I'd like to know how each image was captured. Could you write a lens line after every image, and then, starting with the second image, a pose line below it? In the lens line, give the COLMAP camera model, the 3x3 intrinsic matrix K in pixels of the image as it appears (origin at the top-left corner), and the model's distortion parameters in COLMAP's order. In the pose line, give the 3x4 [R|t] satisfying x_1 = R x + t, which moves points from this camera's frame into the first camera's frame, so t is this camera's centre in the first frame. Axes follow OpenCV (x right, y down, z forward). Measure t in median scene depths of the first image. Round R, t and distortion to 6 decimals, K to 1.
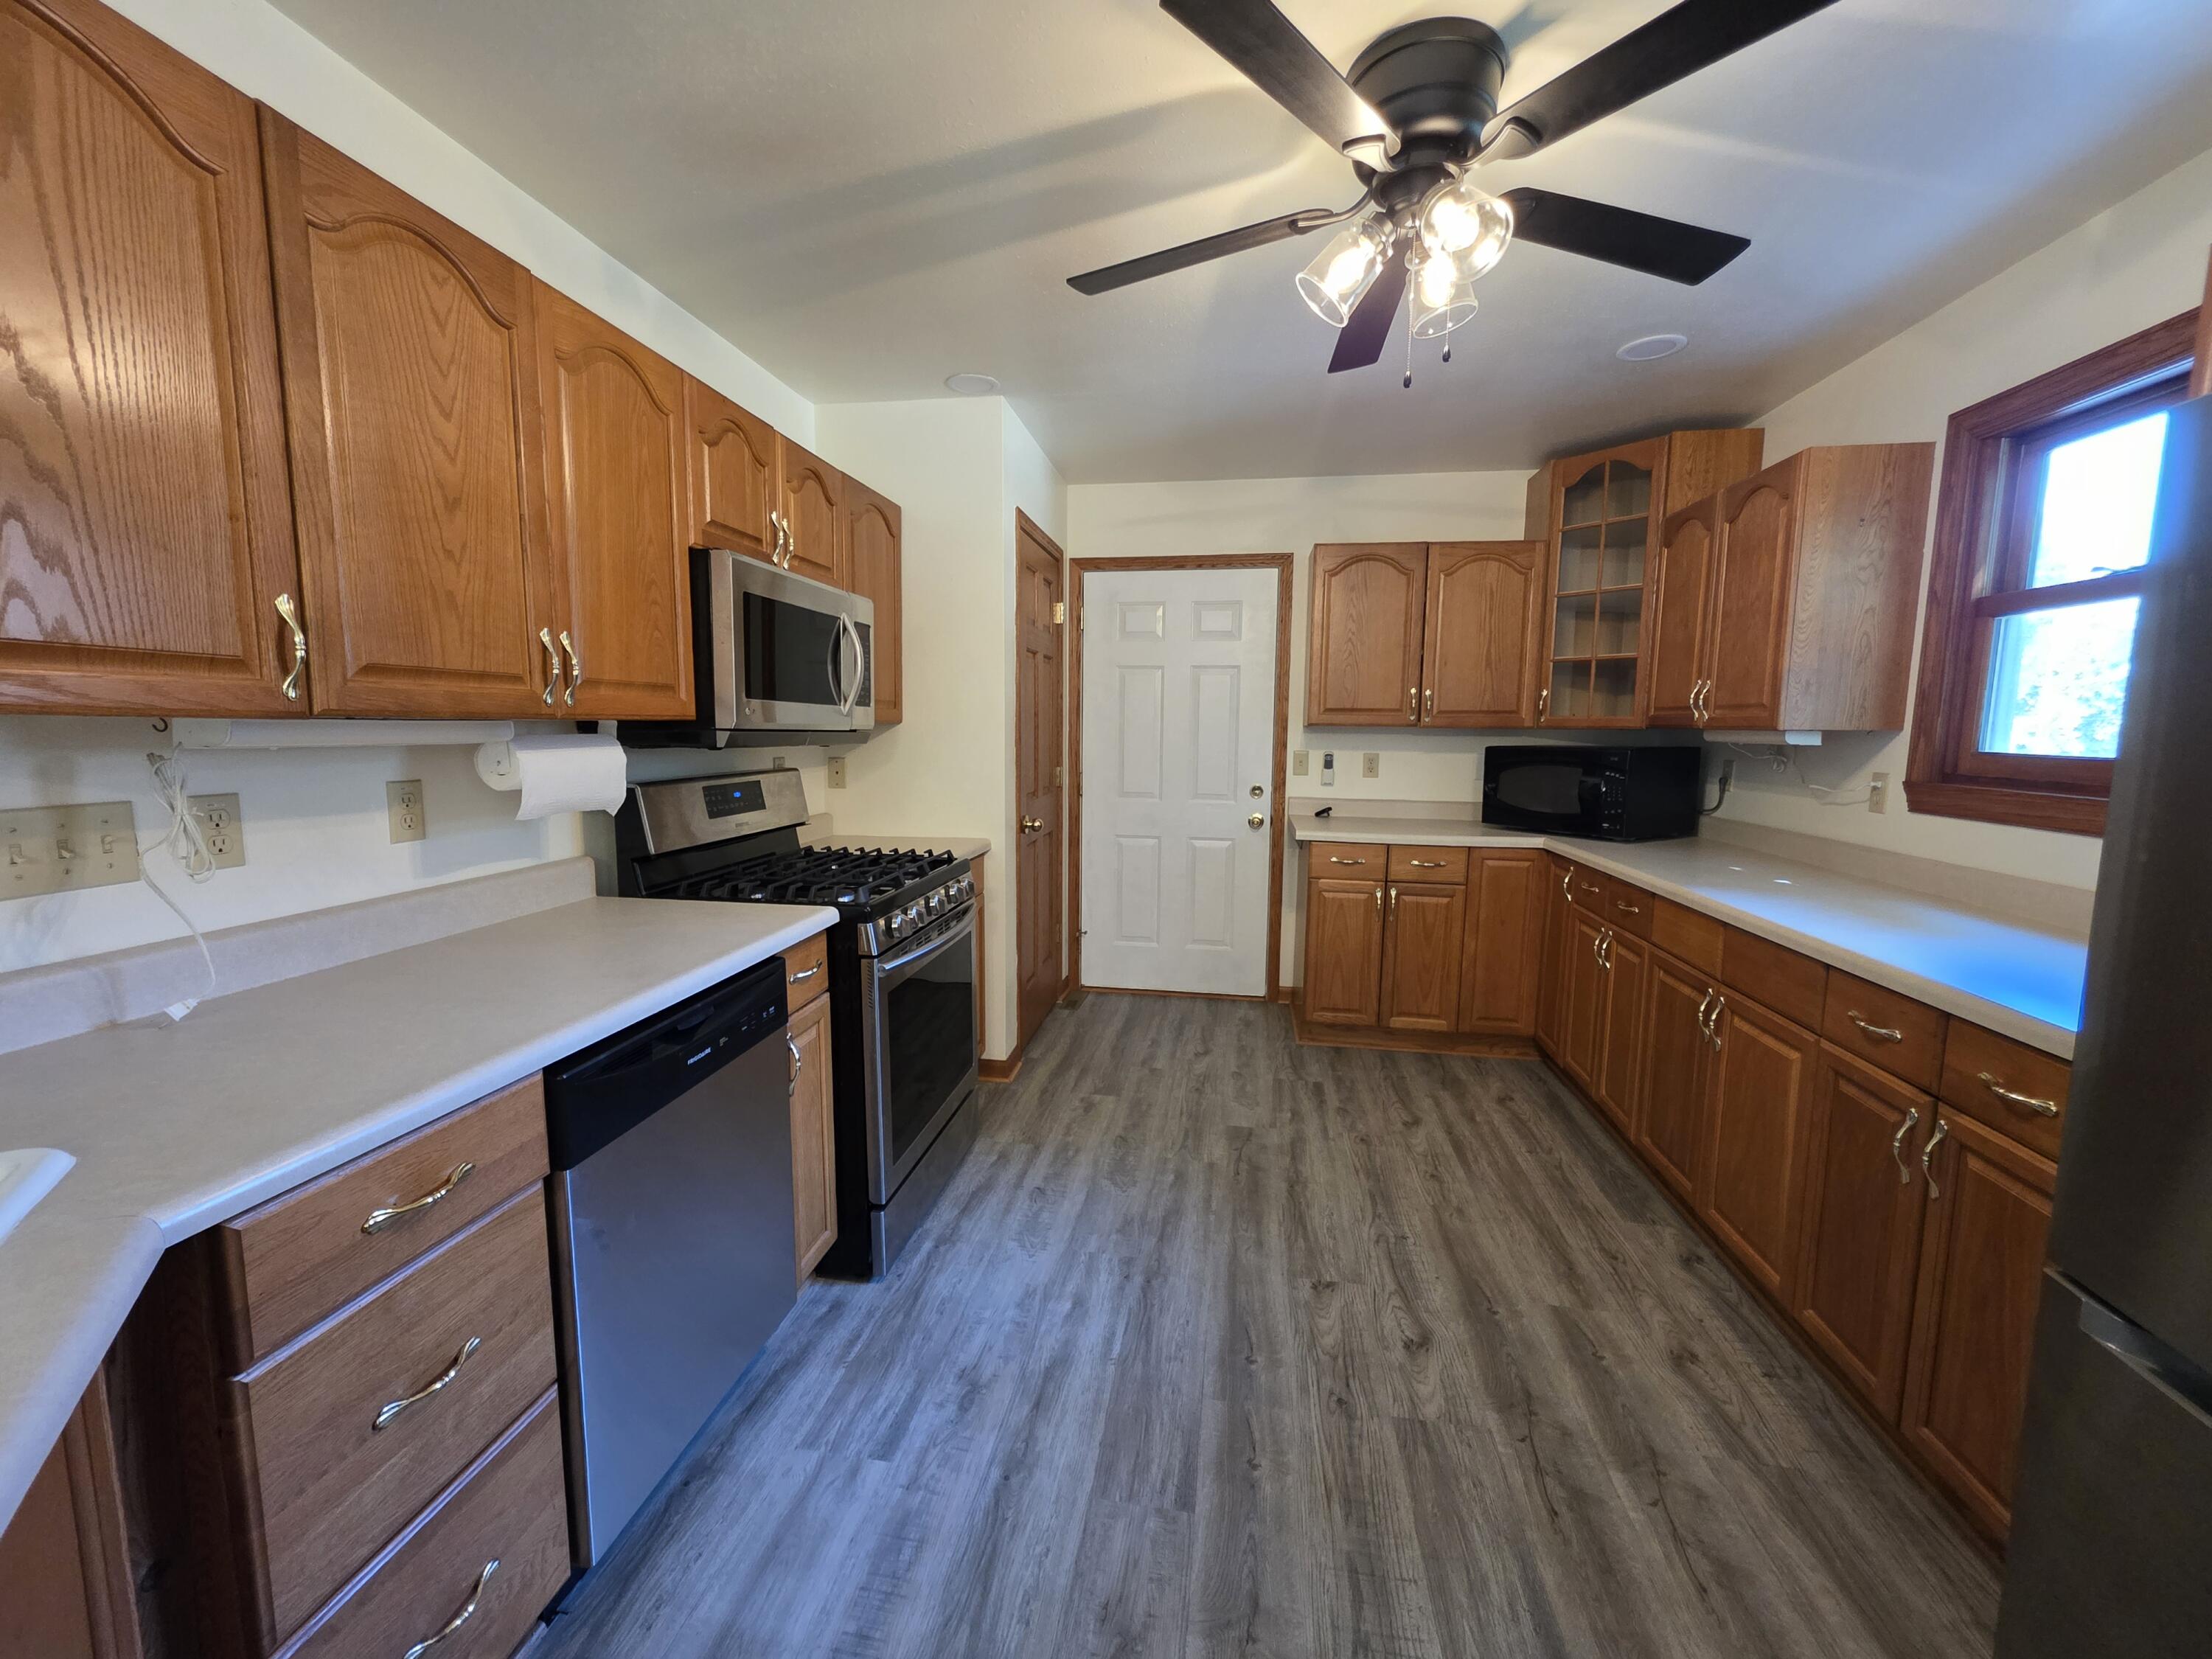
lens RADIAL K [[879.9, 0, 1105.8], [0, 879.9, 825.2], [0, 0, 1]] dist [-0.001952, -0.000047]
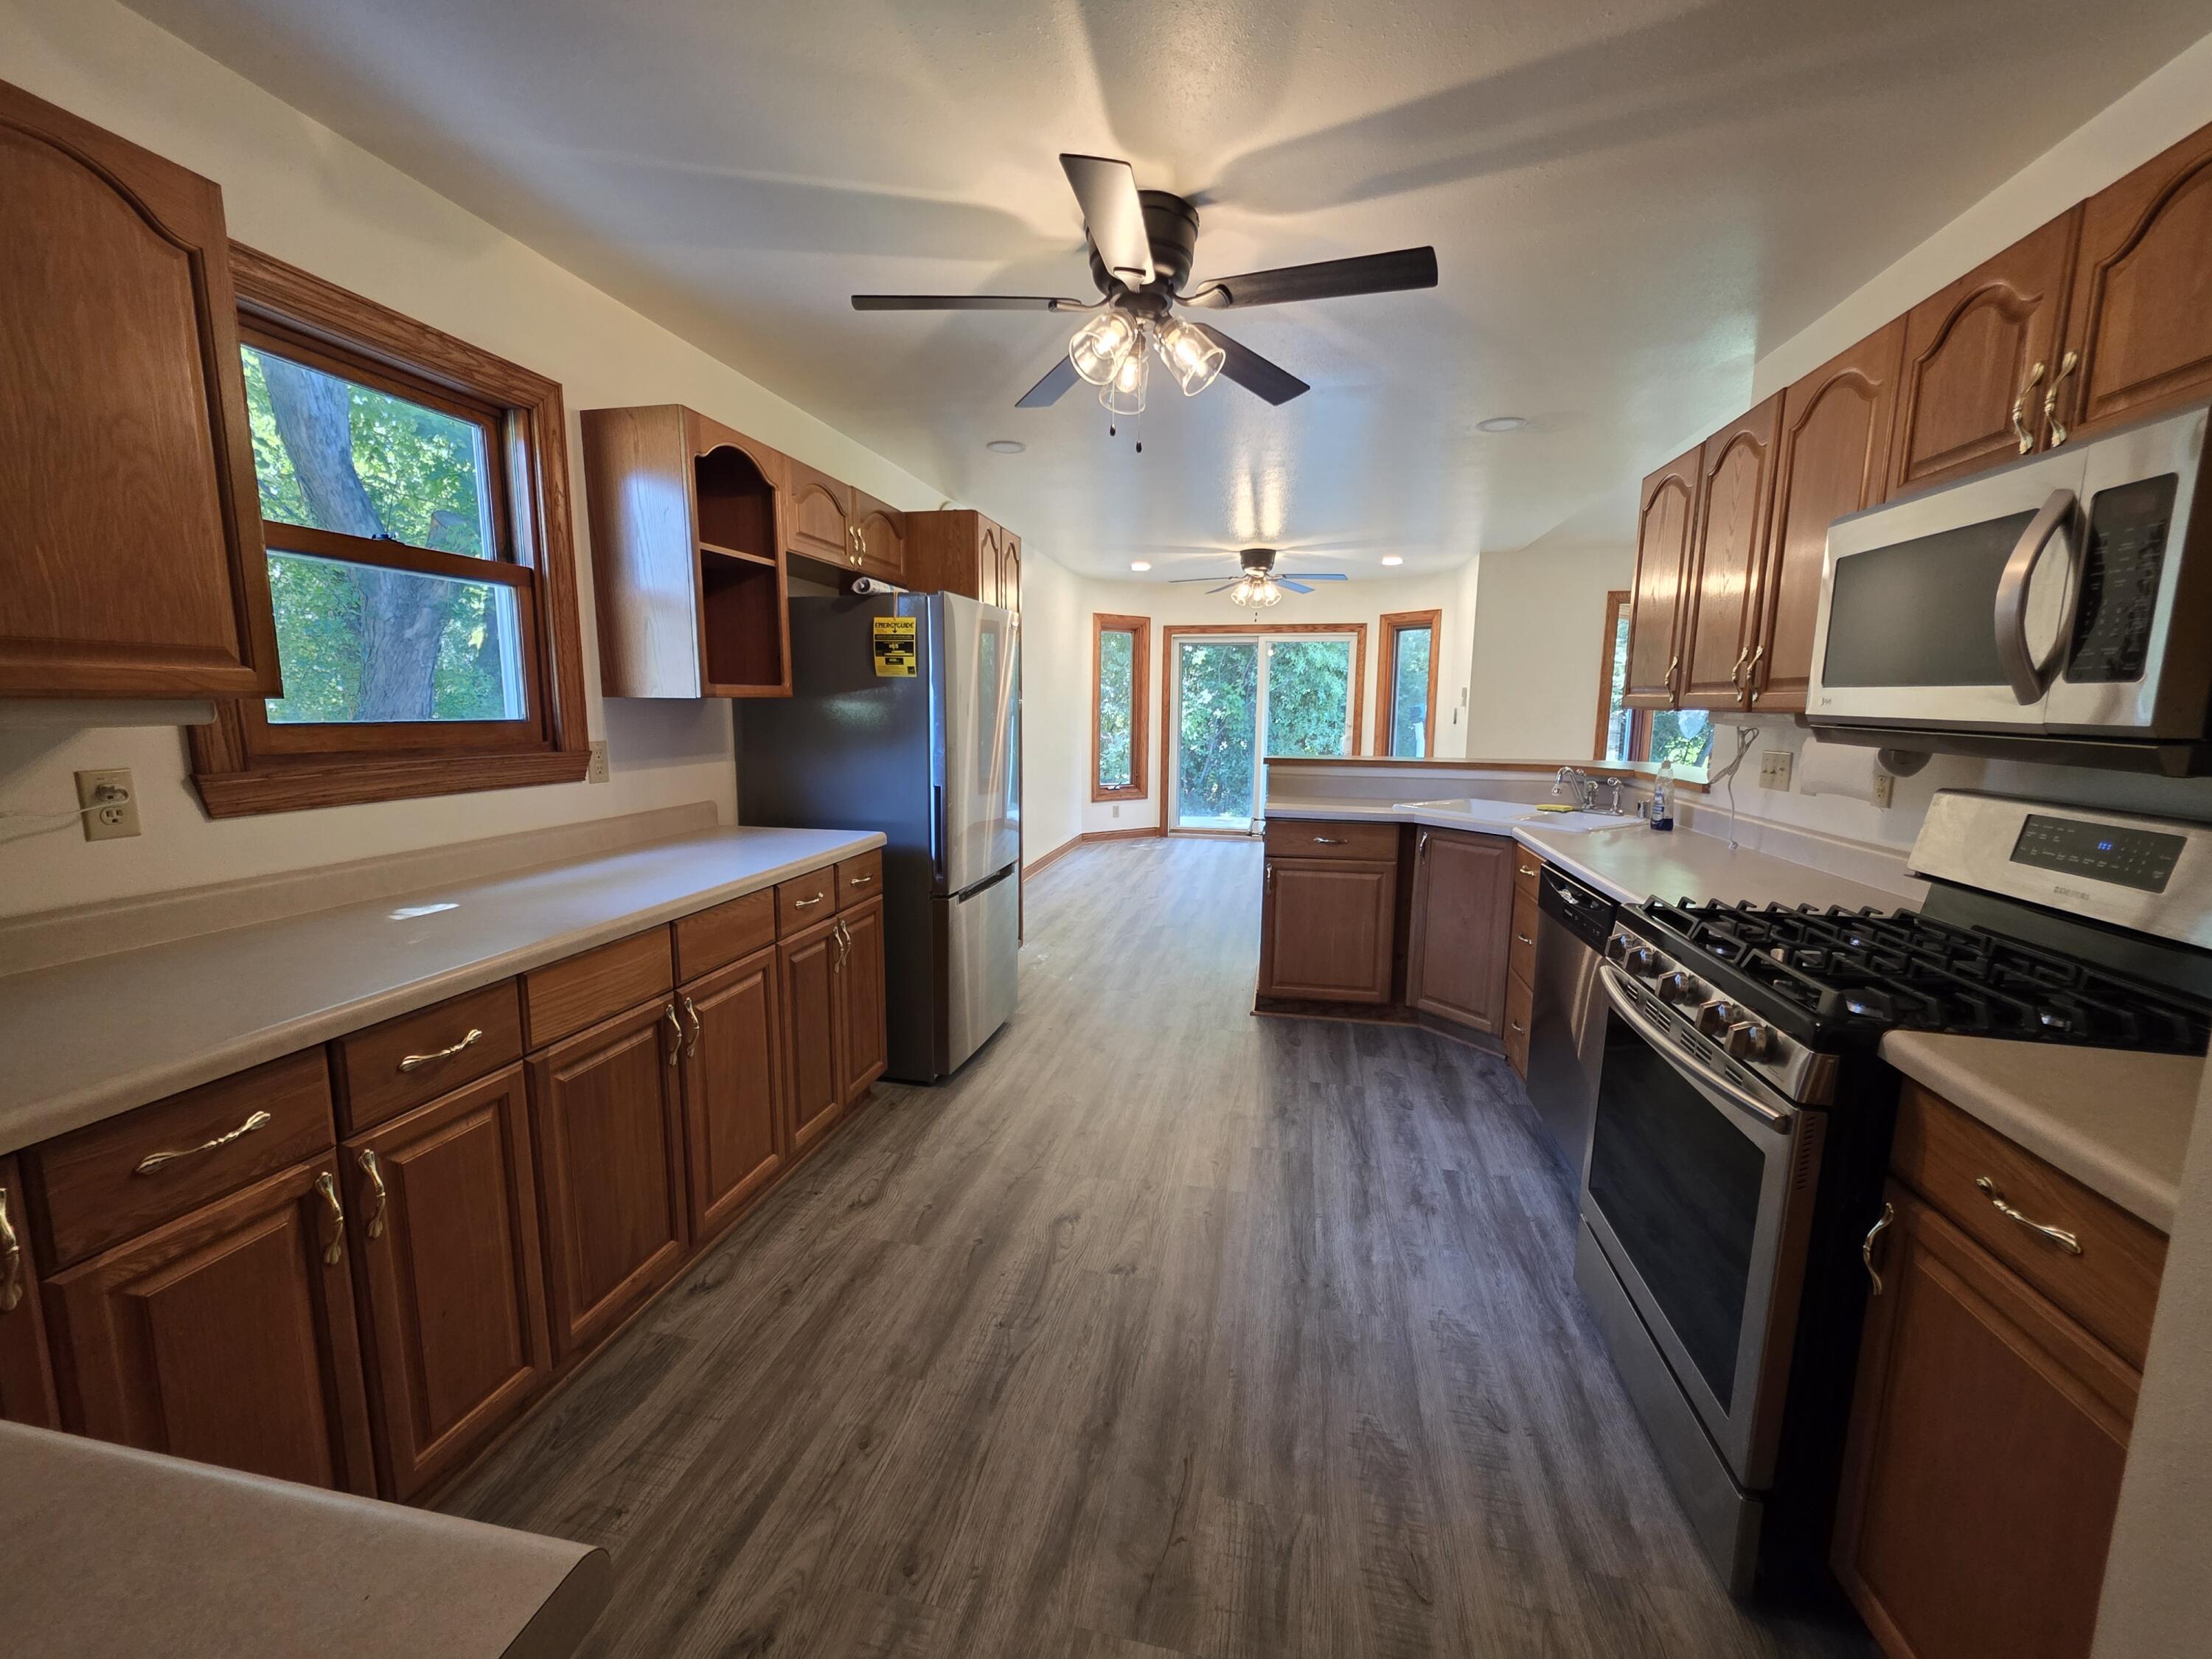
lens RADIAL K [[879.9, 0, 1110.5], [0, 879.9, 827.8], [0, 0, 1]] dist [-0.001952, -0.000047]
pose [[-0.998841, -0.024321, 0.041537, 0.226780], [-0.012992, 0.967148, 0.253880, -0.205748], [-0.046347, 0.253046, -0.966343, 1.776536]]
